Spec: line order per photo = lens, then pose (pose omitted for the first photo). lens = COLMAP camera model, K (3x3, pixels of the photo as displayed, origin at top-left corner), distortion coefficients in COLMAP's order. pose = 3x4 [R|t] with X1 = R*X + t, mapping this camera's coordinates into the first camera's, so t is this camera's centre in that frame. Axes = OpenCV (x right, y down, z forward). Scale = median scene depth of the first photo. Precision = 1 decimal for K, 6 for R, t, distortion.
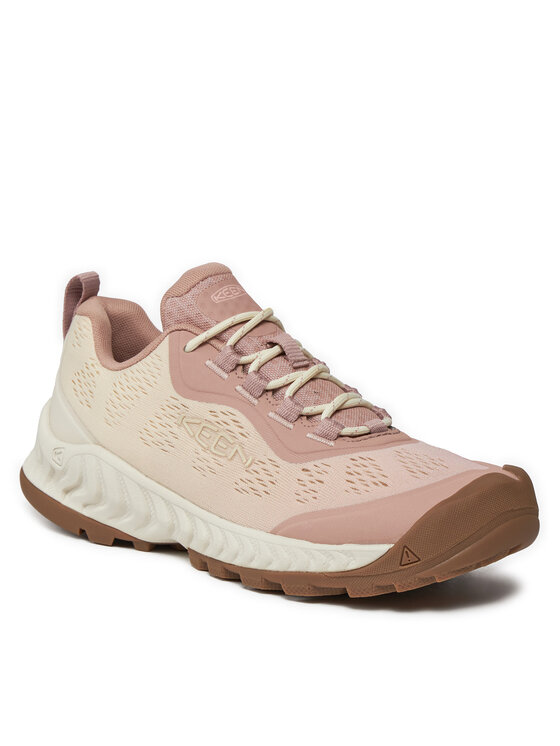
lens RADIAL K [[2190.2, 0, 280.0], [0, 2190.2, 372.5], [0, 0, 1]] dist [0.427947, 0.000000]
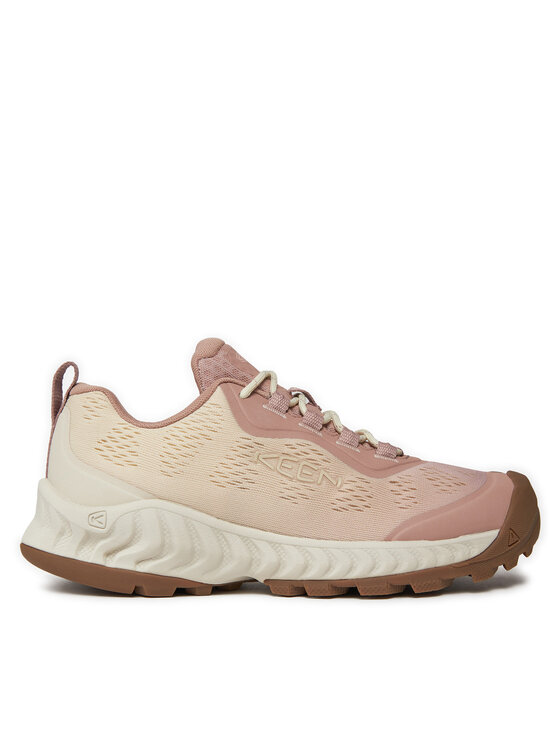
lens RADIAL K [[848.6, 0, 280.8], [0, 848.6, 374.8], [0, 0, 1]] dist [-0.013847, 0.000000]
pose [[0.778864, 0.015627, 0.626998, -0.297099], [0.146218, 0.967619, -0.205750, 0.069822], [-0.609910, 0.251930, 0.751359, 0.669123]]
